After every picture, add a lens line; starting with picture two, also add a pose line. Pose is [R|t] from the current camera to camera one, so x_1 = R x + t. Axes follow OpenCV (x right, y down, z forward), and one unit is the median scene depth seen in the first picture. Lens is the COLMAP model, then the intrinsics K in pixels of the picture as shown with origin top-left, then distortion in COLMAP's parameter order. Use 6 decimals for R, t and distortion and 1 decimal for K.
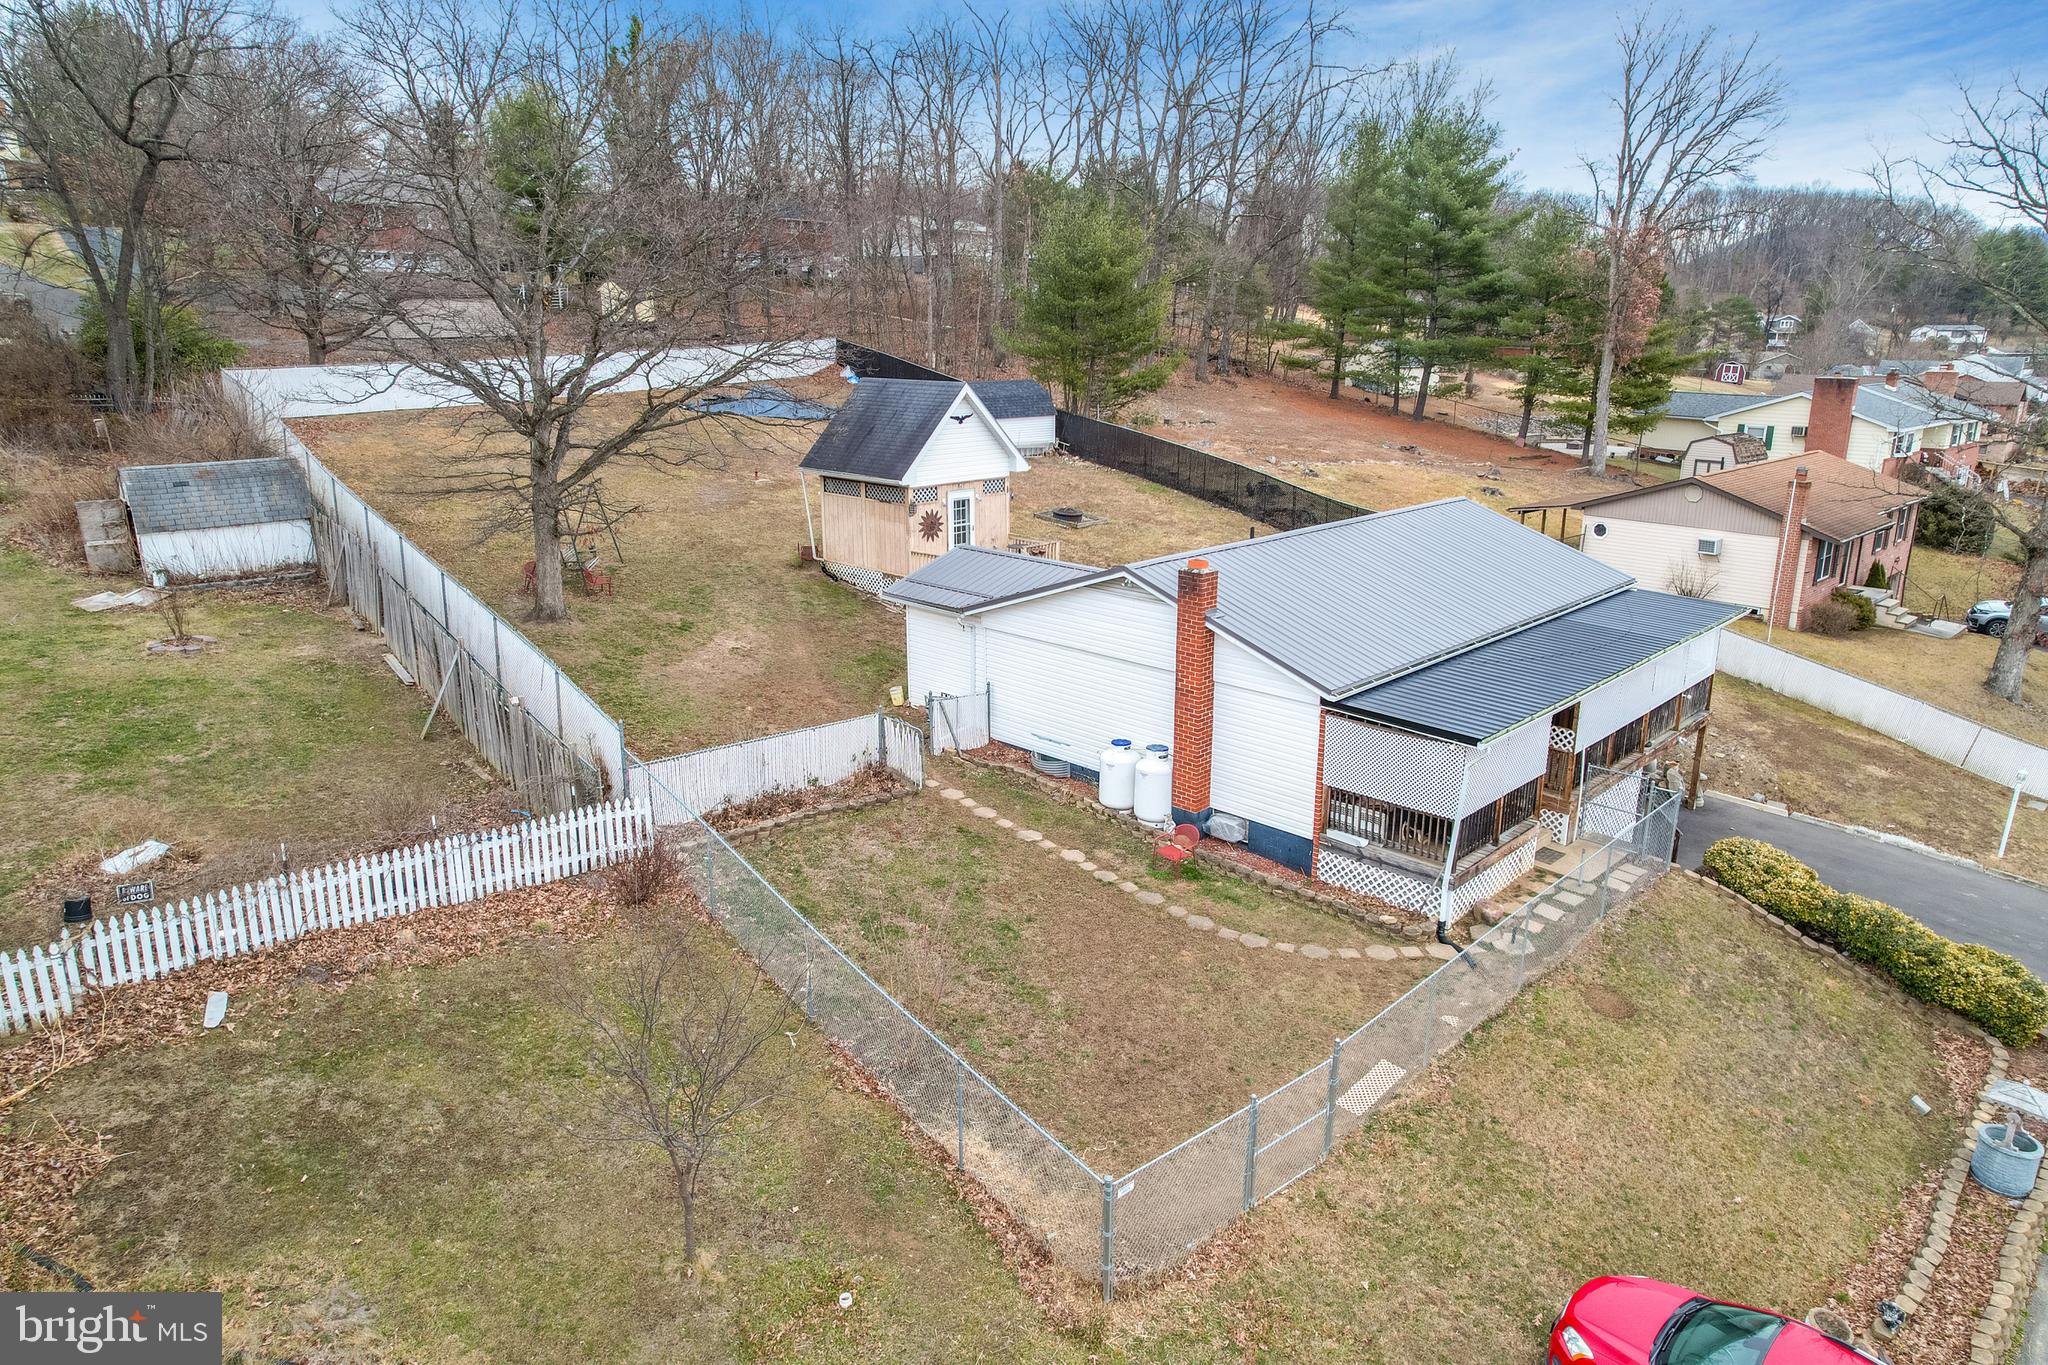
lens RADIAL K [[1311.8, 0, 1031.3], [0, 1311.8, 676.9], [0, 0, 1]] dist [-0.076963, 0.071110]
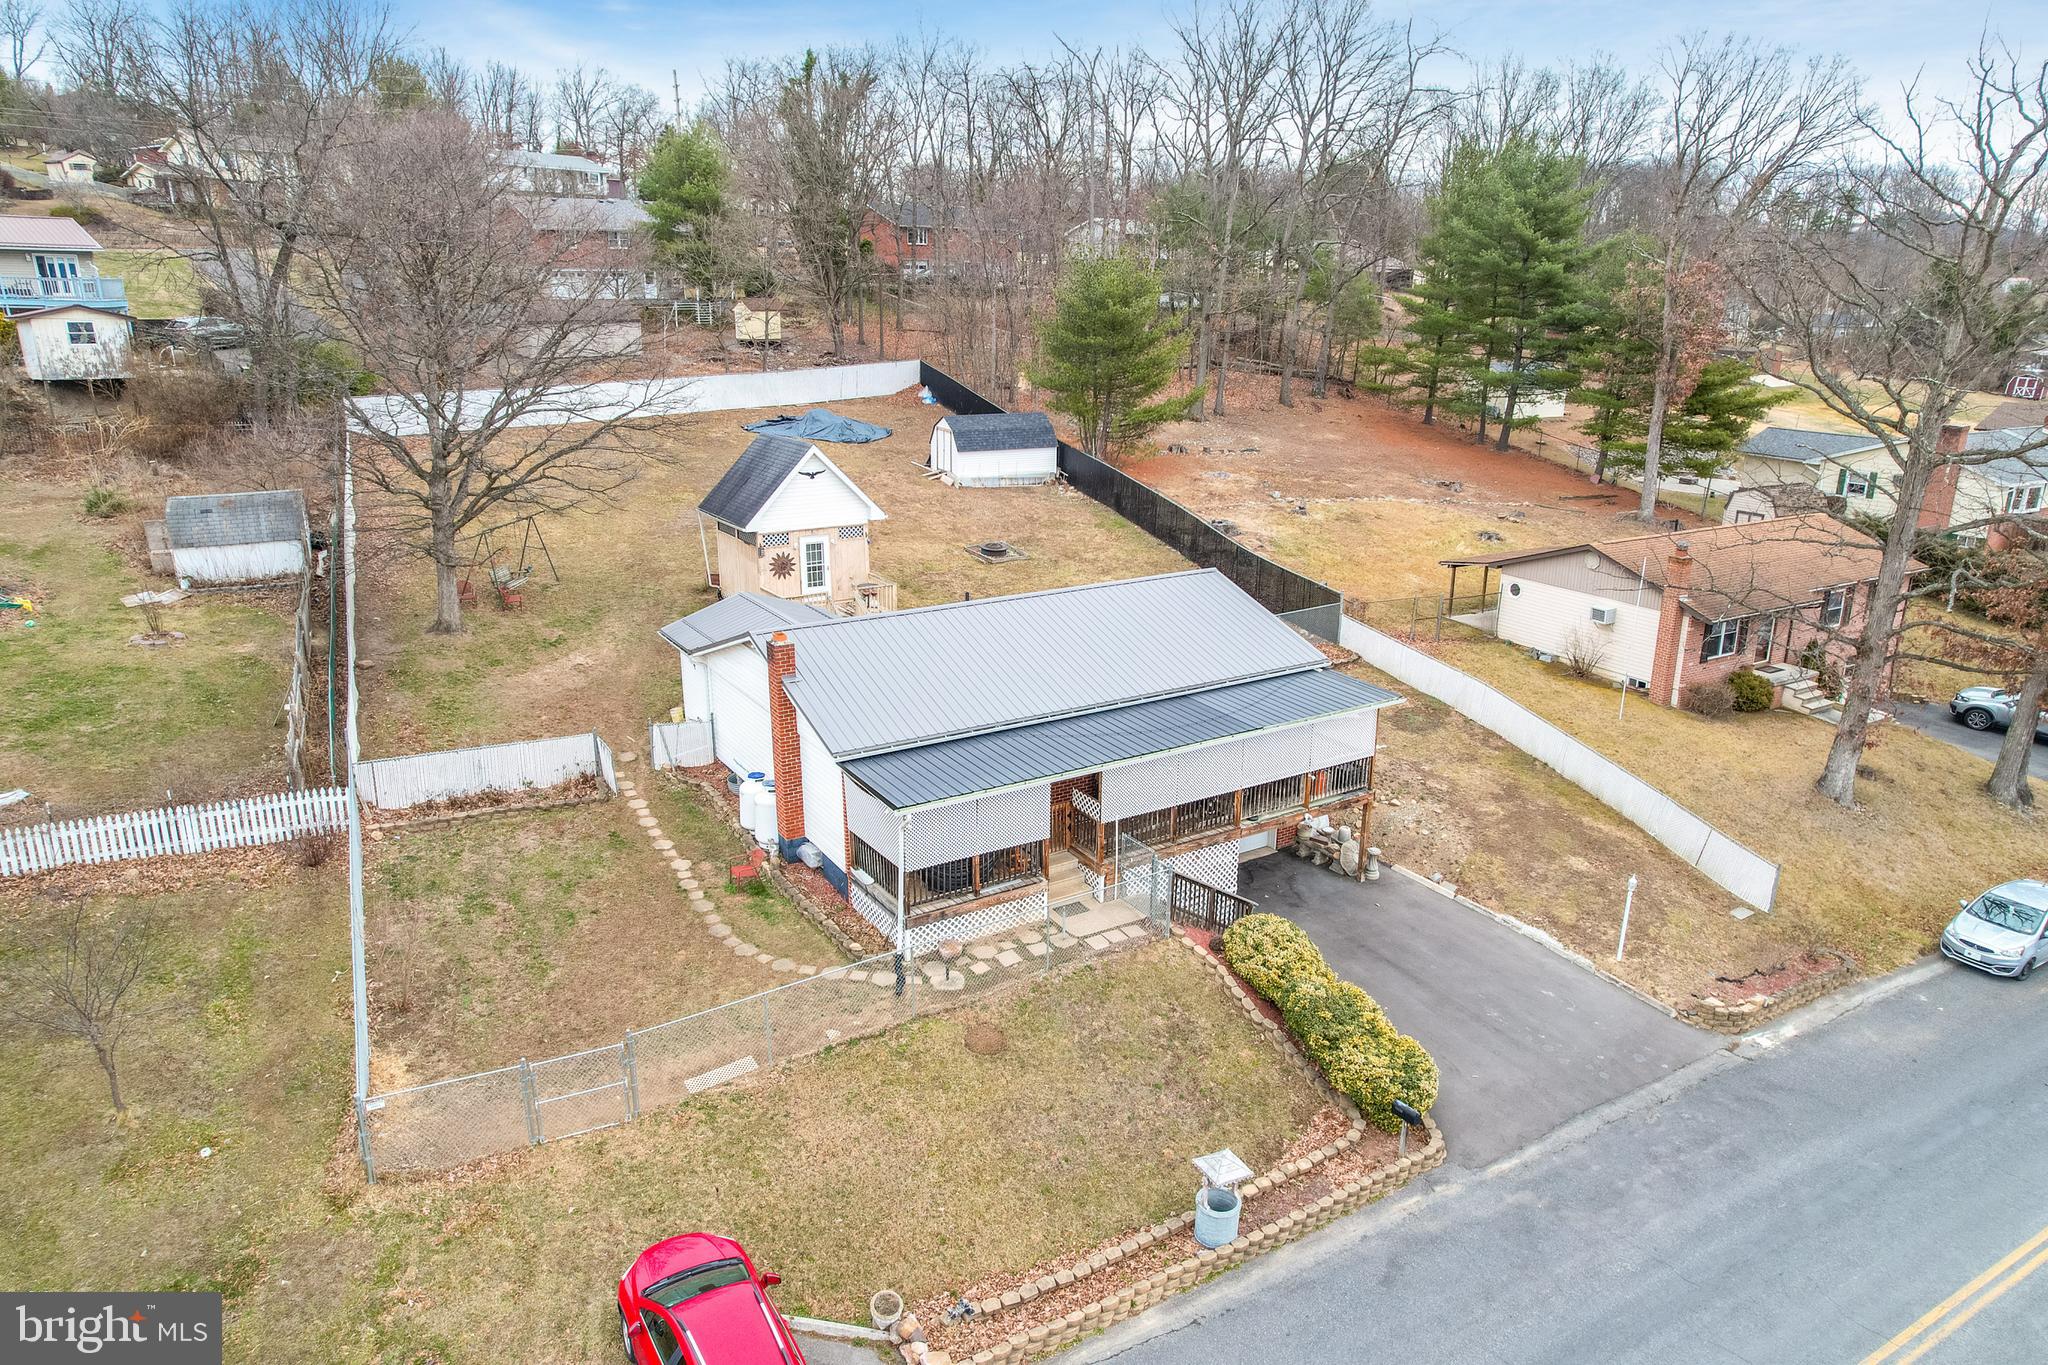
lens RADIAL K [[1311.8, 0, 1031.3], [0, 1311.8, 676.9], [0, 0, 1]] dist [-0.076963, 0.071110]
pose [[0.971264, 0.072126, -0.226811, 0.609382], [-0.067870, 0.997342, 0.026520, -0.093946], [0.228121, -0.010364, 0.973578, -0.120715]]
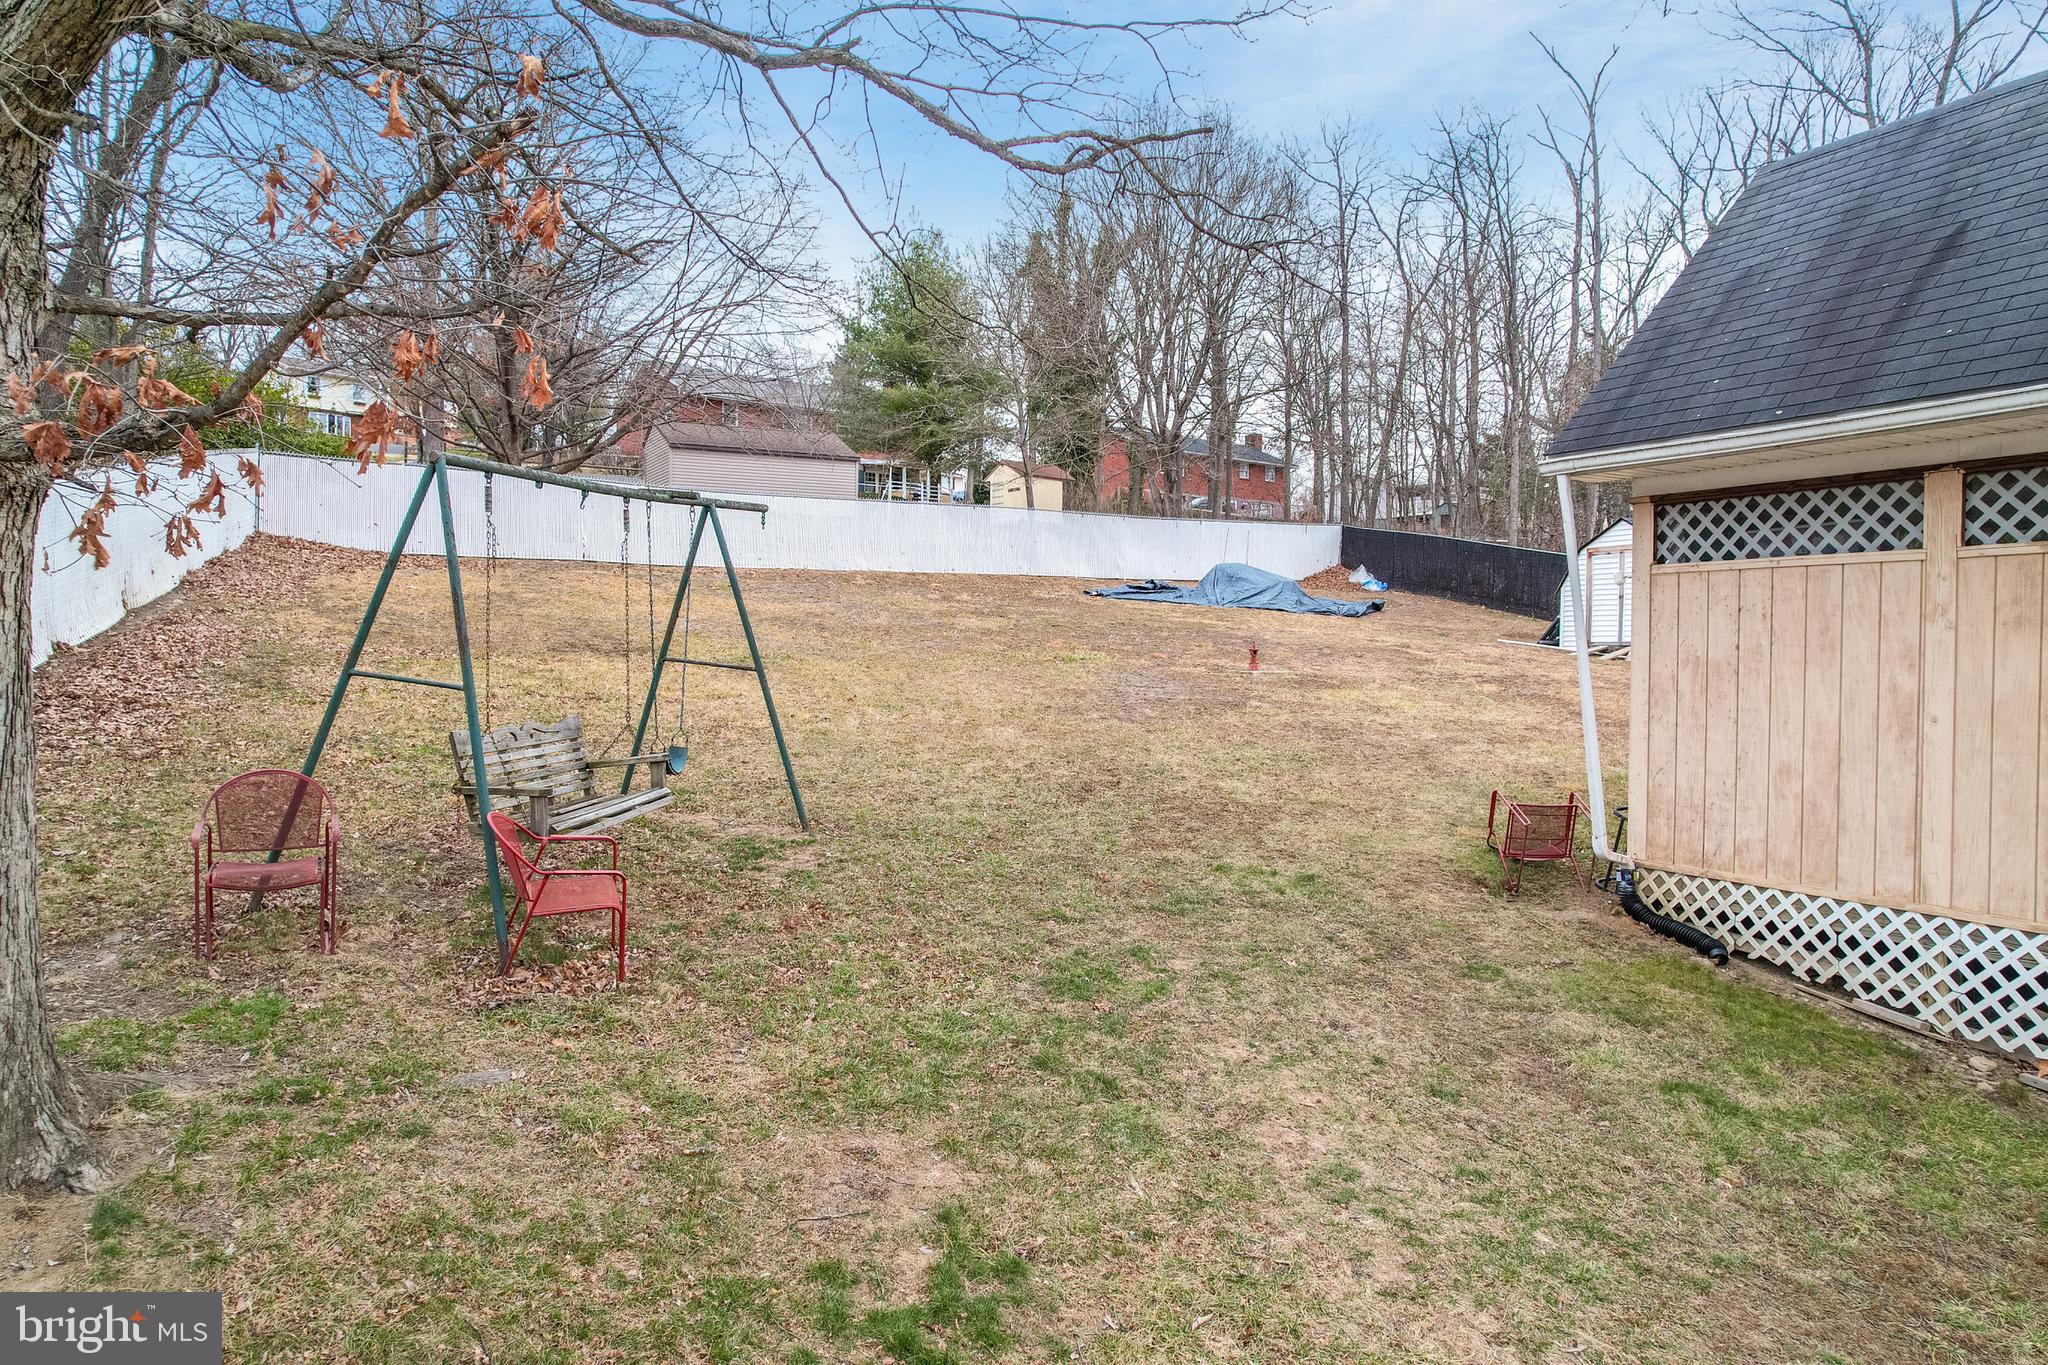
lens RADIAL K [[1311.8, 0, 1031.3], [0, 1311.8, 676.9], [0, 0, 1]] dist [-0.076963, 0.071110]
pose [[0.953251, 0.009899, -0.302017, -0.302521], [-0.084735, 0.968121, -0.235715, -0.092914], [0.290056, 0.250287, 0.923701, 1.191342]]
